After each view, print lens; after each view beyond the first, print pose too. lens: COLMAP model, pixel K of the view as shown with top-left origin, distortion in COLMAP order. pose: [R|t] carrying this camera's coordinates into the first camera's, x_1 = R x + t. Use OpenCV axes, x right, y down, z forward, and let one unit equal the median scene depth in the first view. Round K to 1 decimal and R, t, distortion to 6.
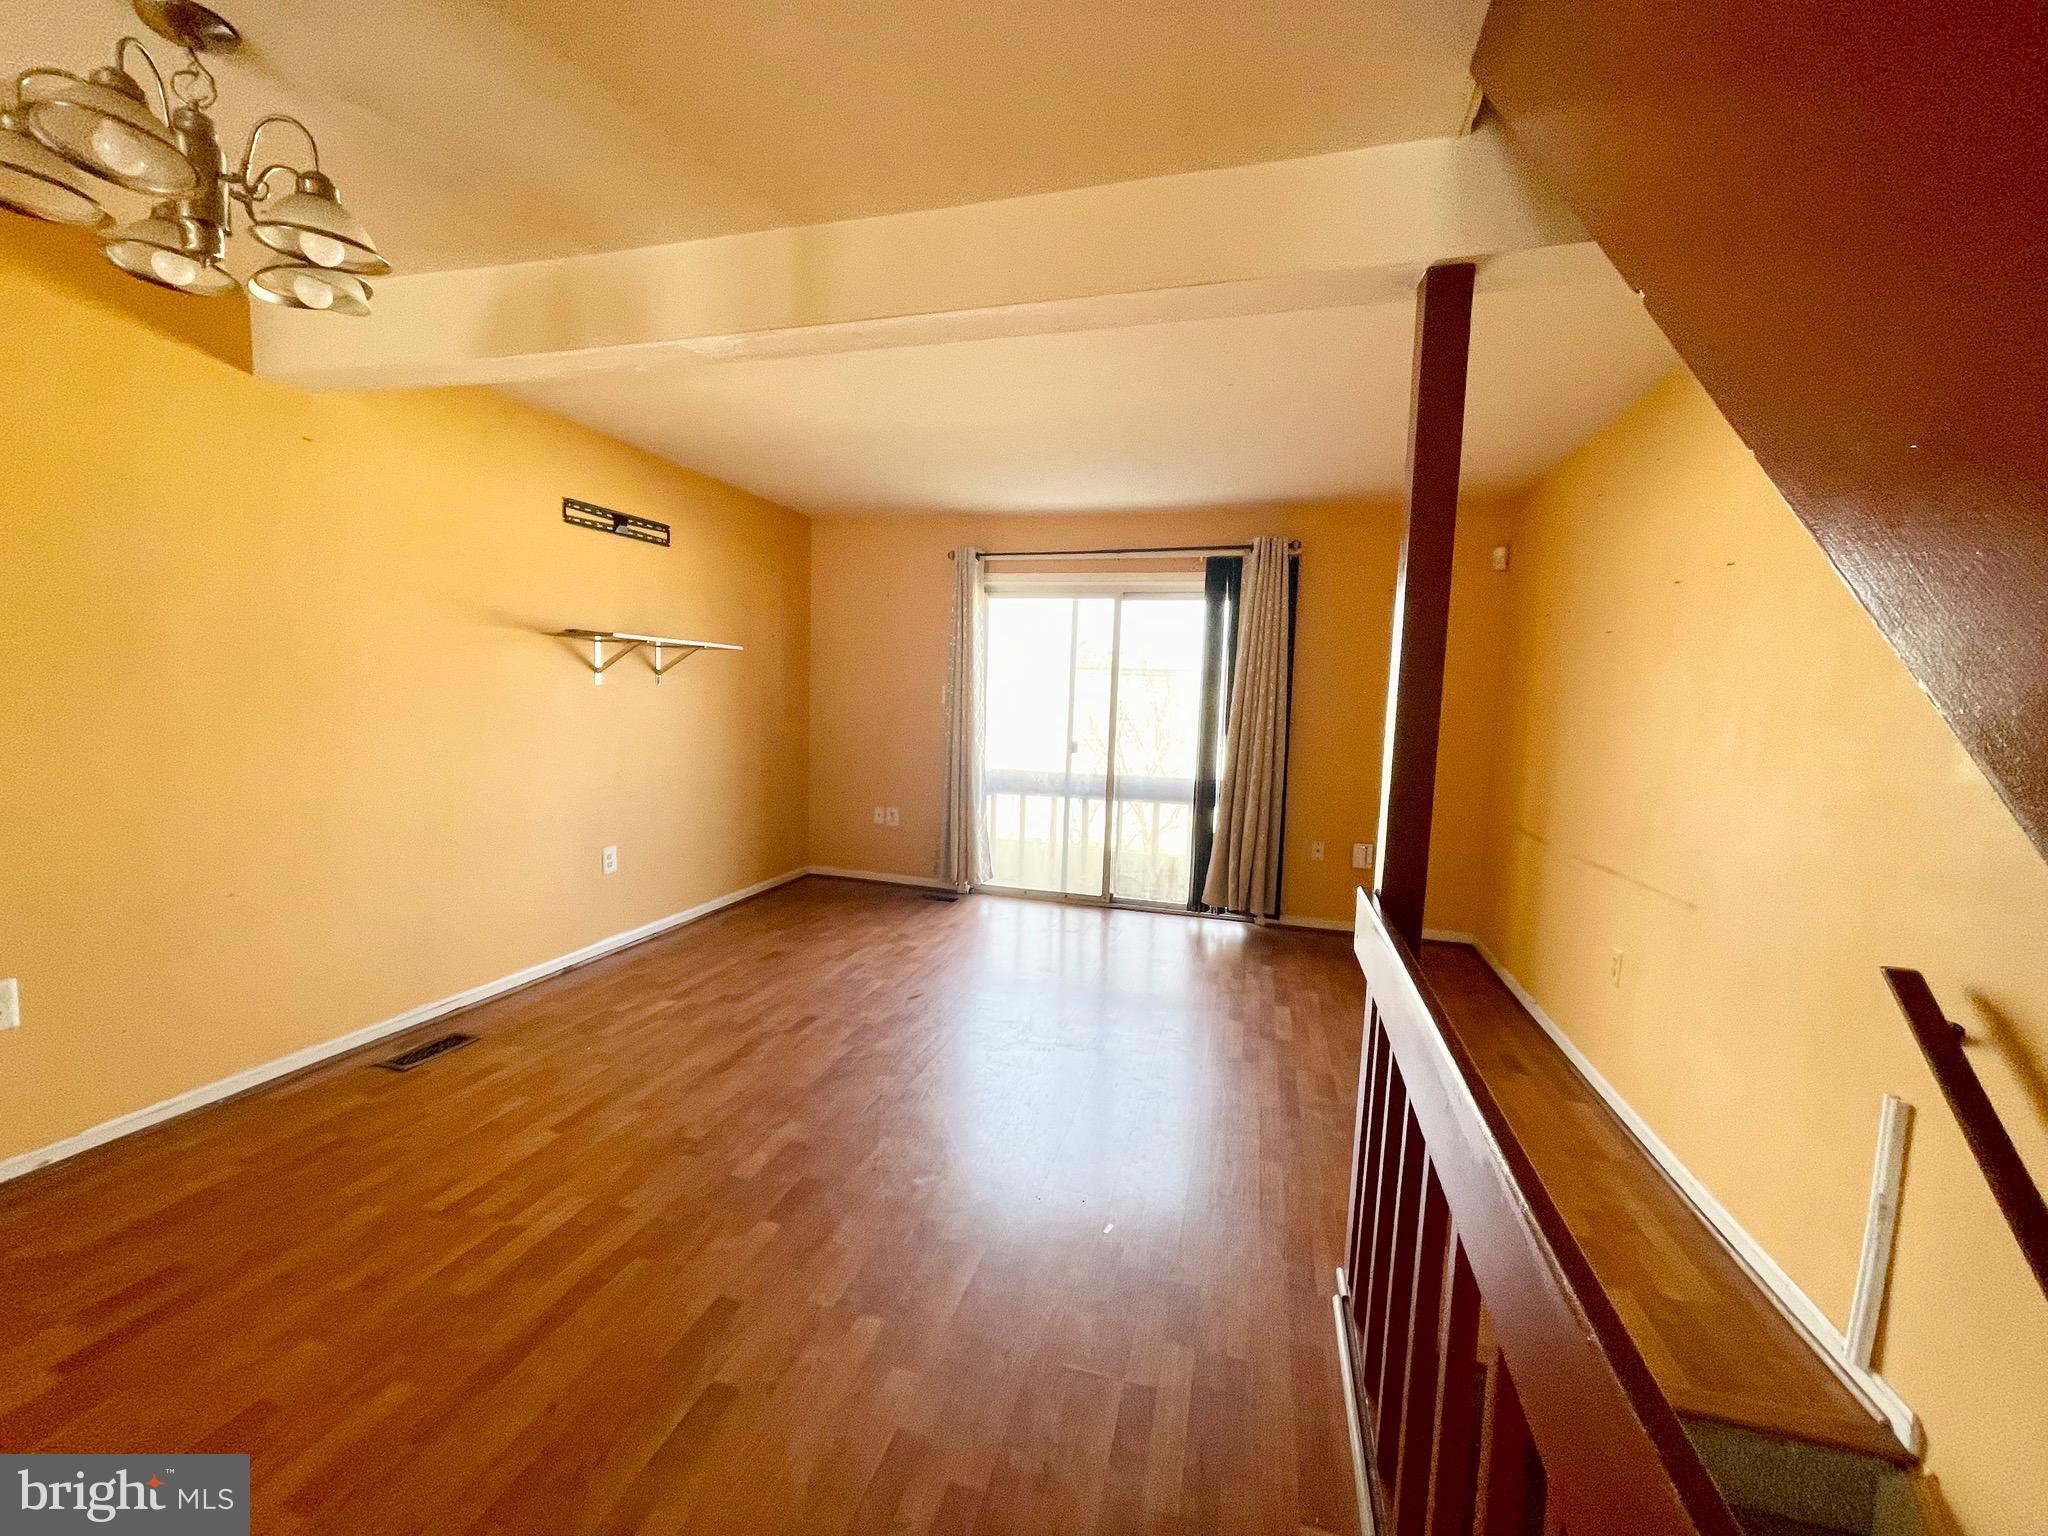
lens RADIAL K [[826.7, 0, 1021.6], [0, 826.7, 768.3], [0, 0, 1]] dist [-0.001242, 0.000408]
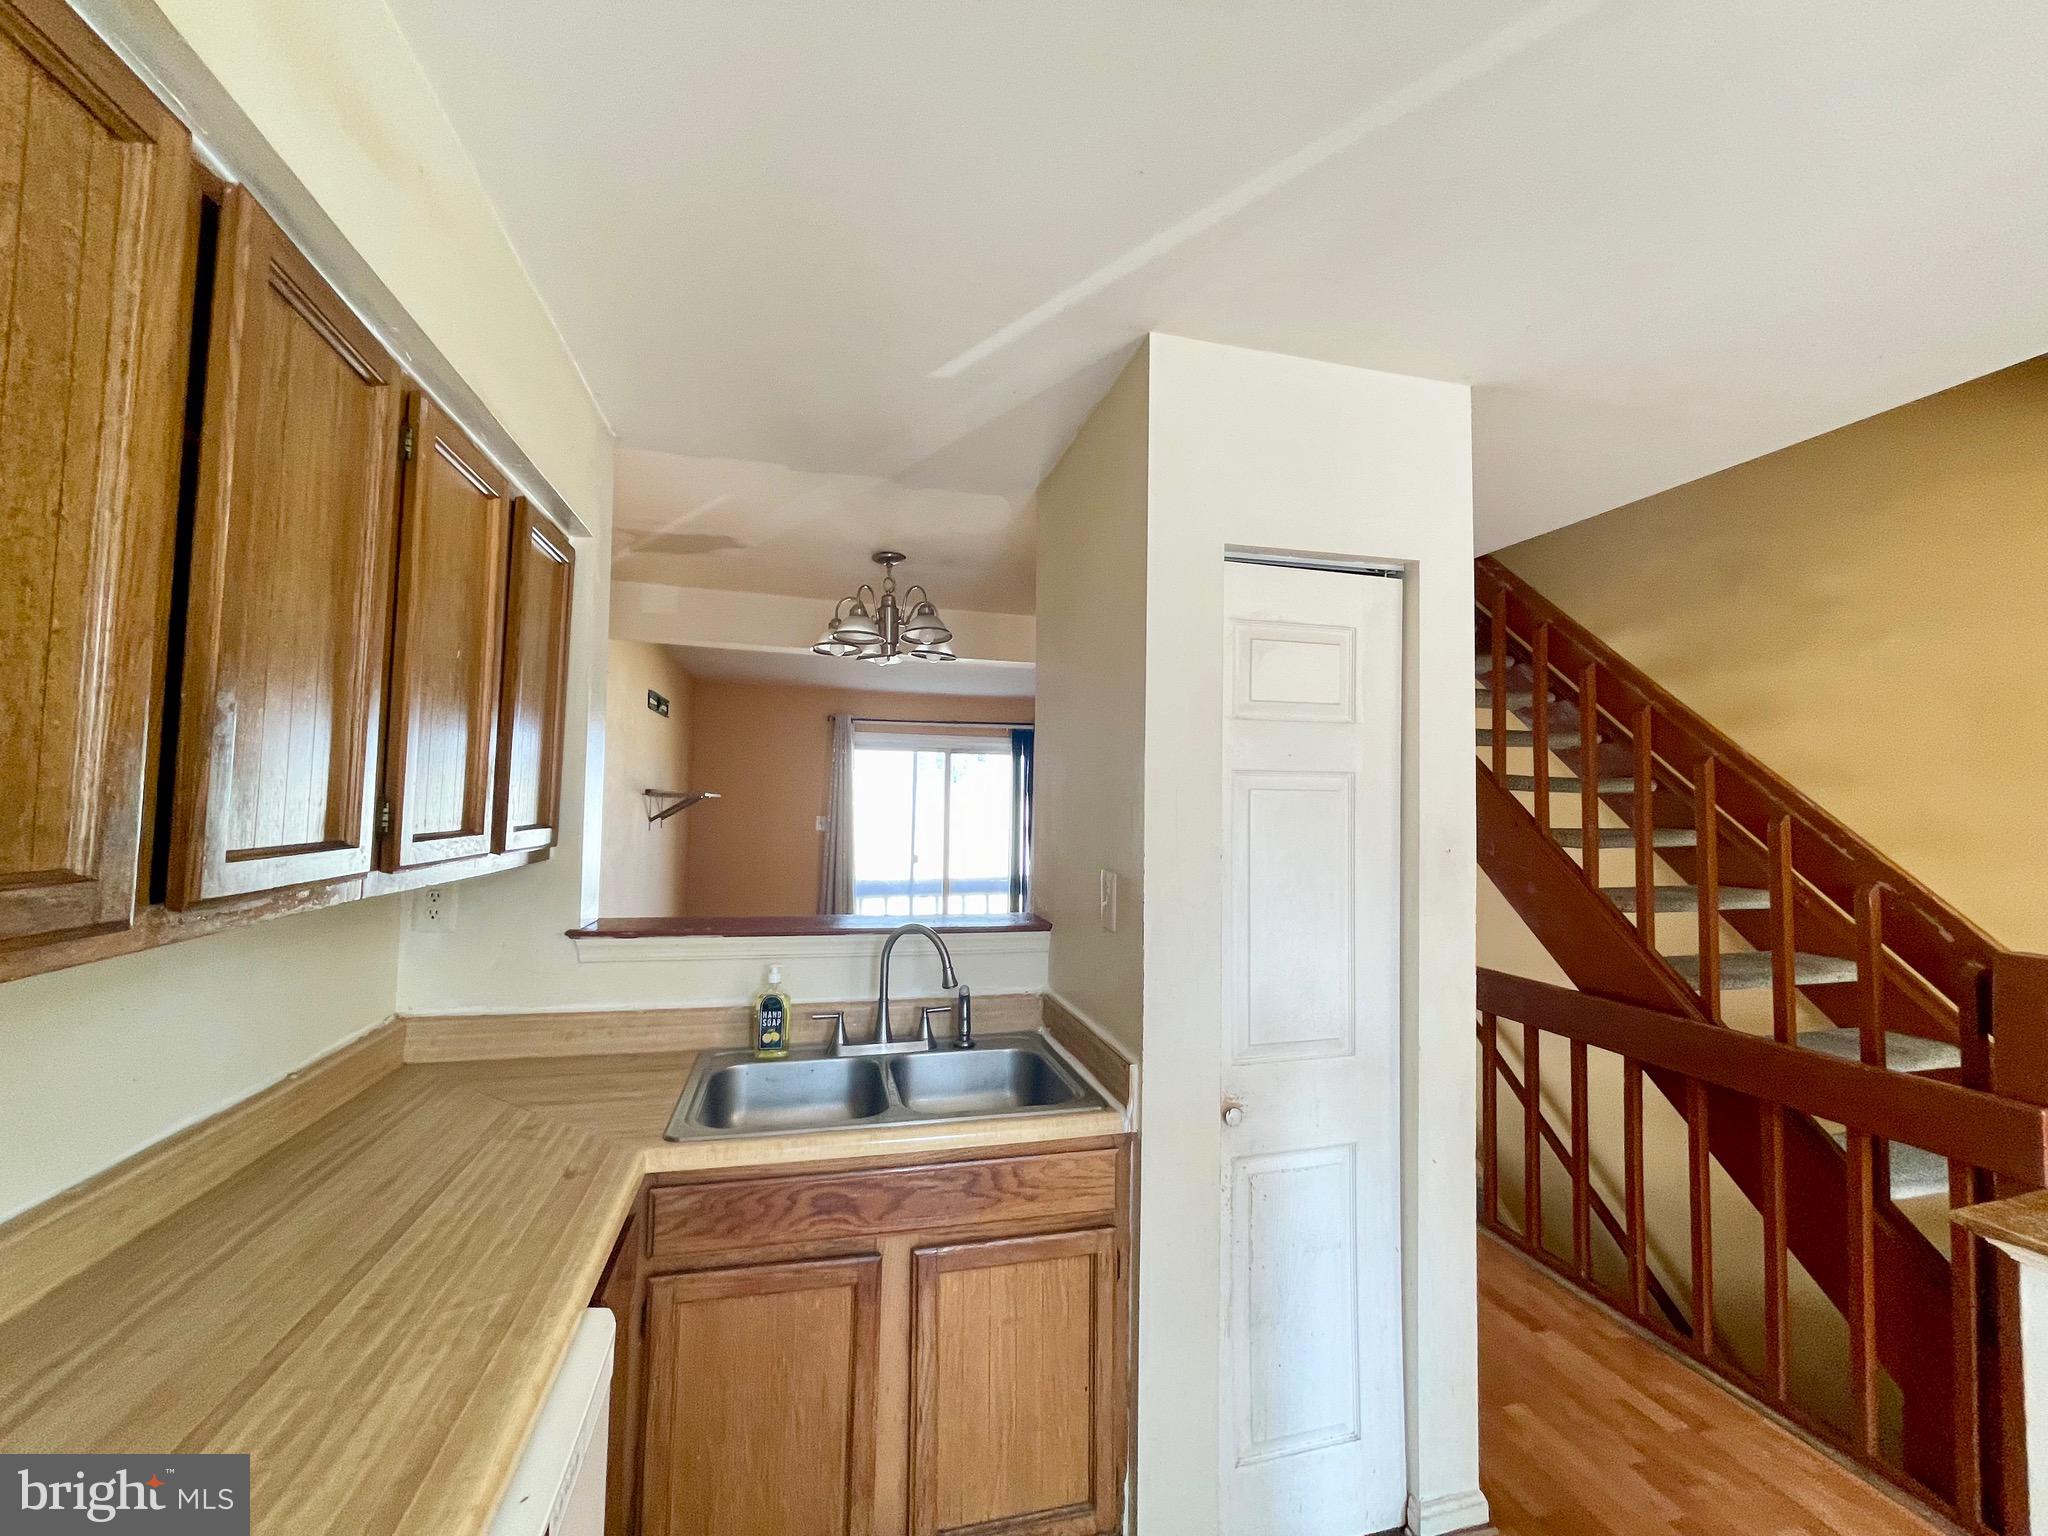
lens RADIAL K [[824.9, 0, 1019.5], [0, 824.9, 768.8], [0, 0, 1]] dist [0.001288, 0.000402]
pose [[0.859689, -0.001332, 0.510816, -0.579829], [0.063737, 0.992462, -0.104678, -0.024042], [-0.506825, 0.122549, 0.853294, -0.317420]]
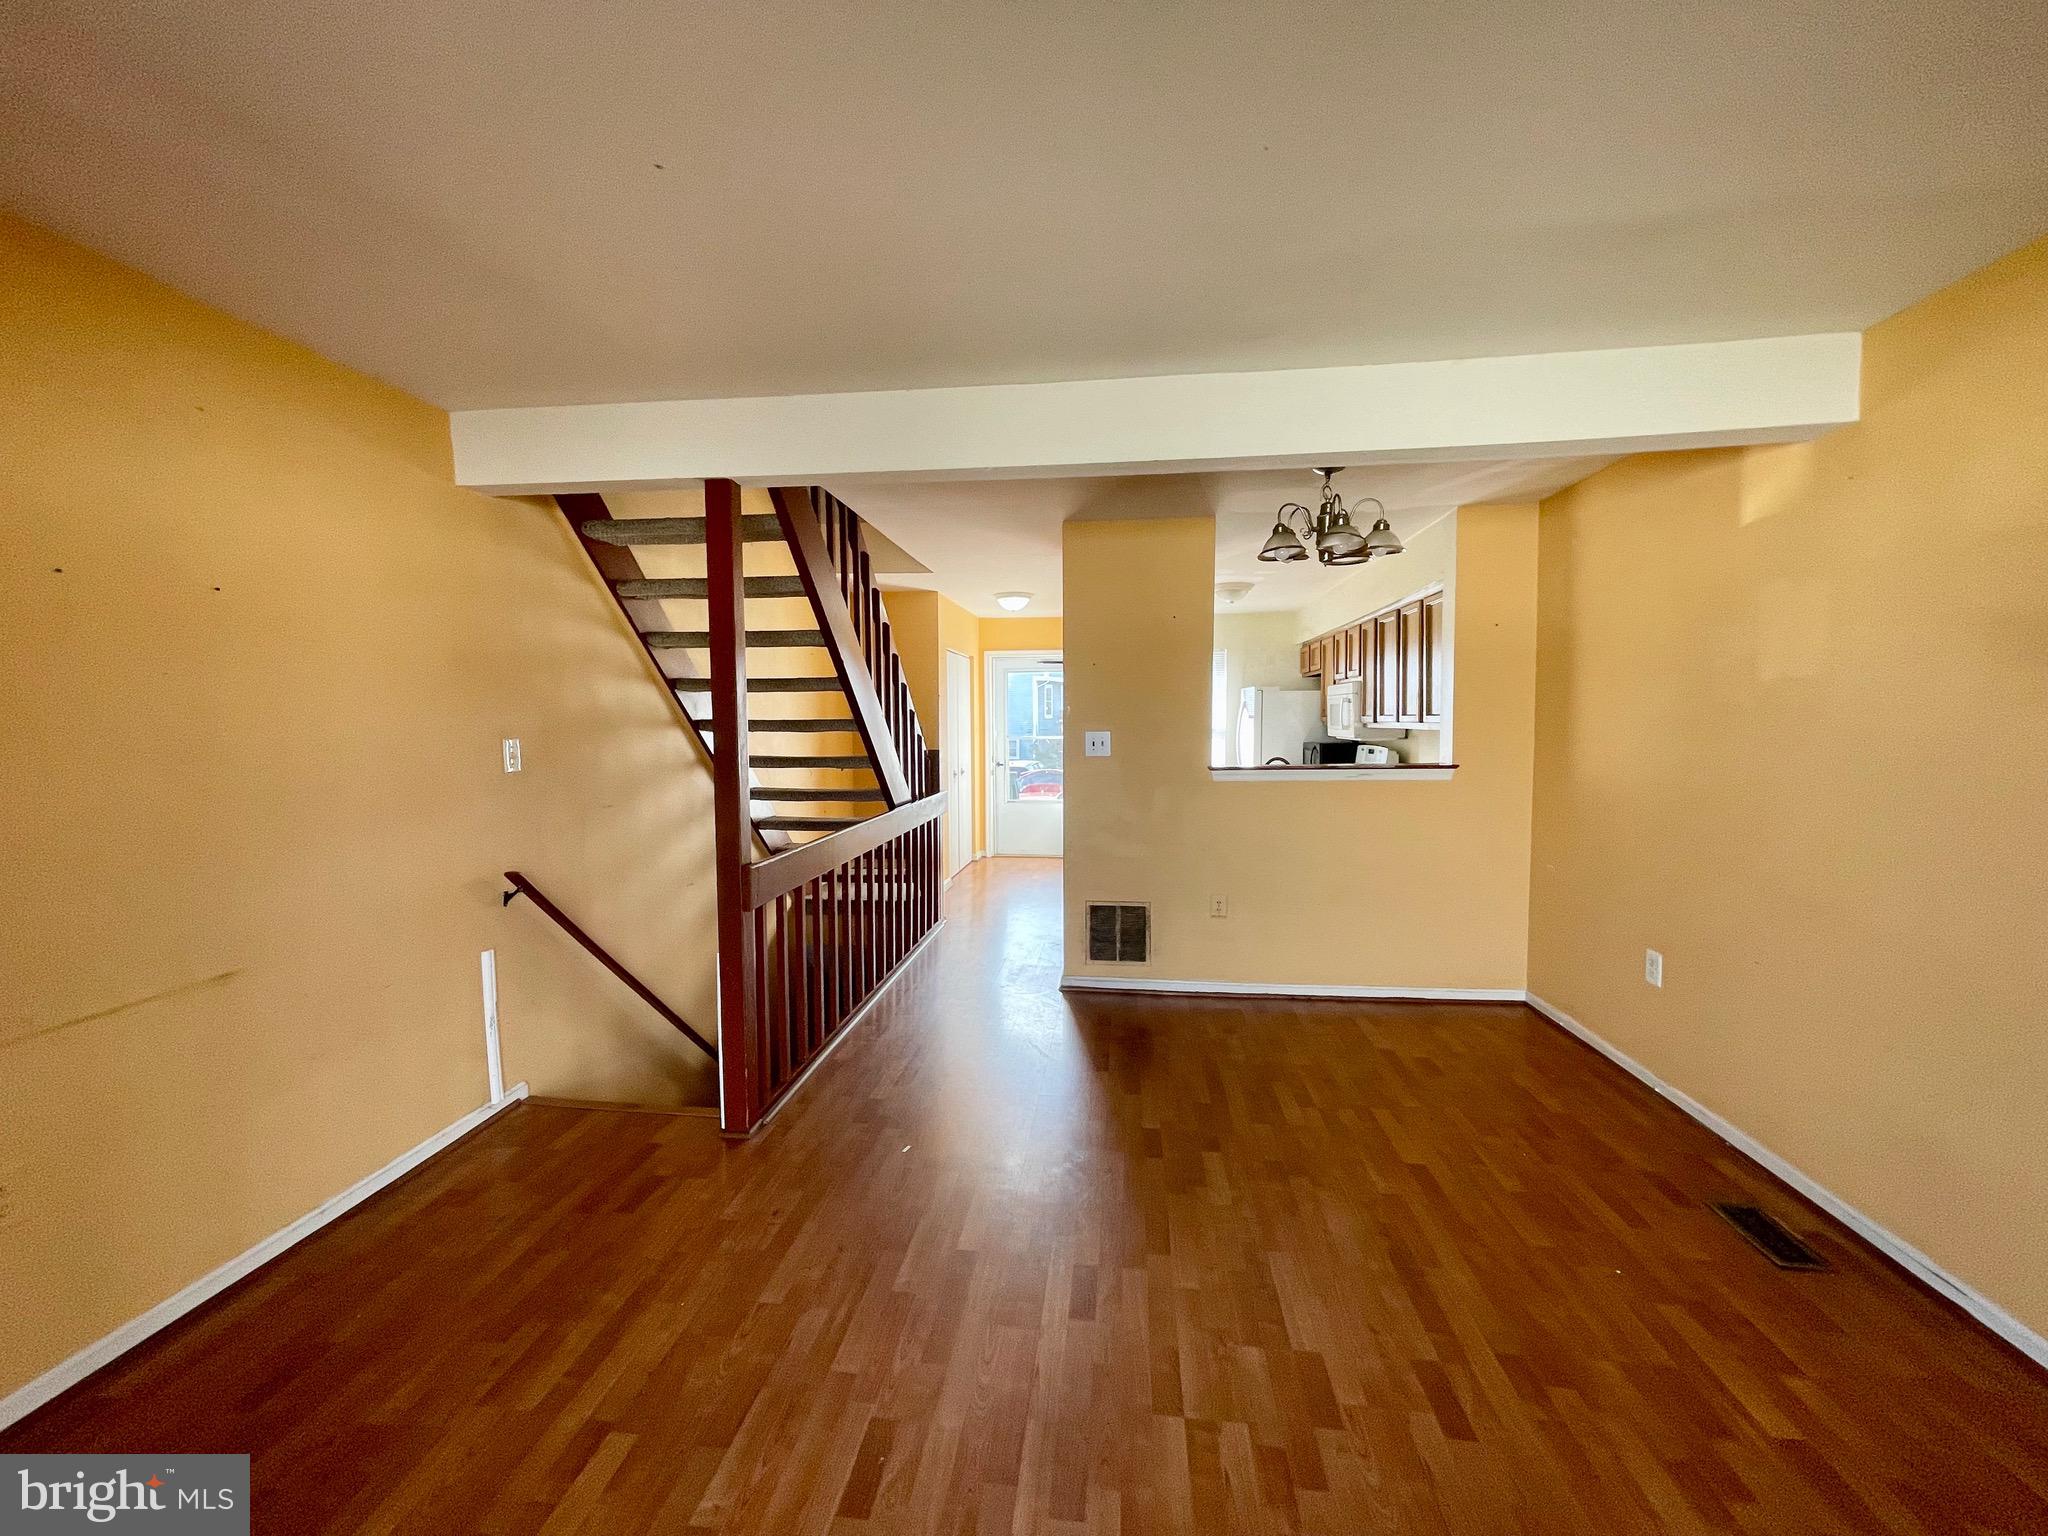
lens RADIAL K [[824.9, 0, 1019.5], [0, 824.9, 768.8], [0, 0, 1]] dist [0.001288, 0.000402]
pose [[-0.987855, -0.018567, -0.154266, 0.065883], [-0.041510, 0.988285, 0.146868, -0.112572], [0.149732, 0.151488, -0.977053, 1.037978]]
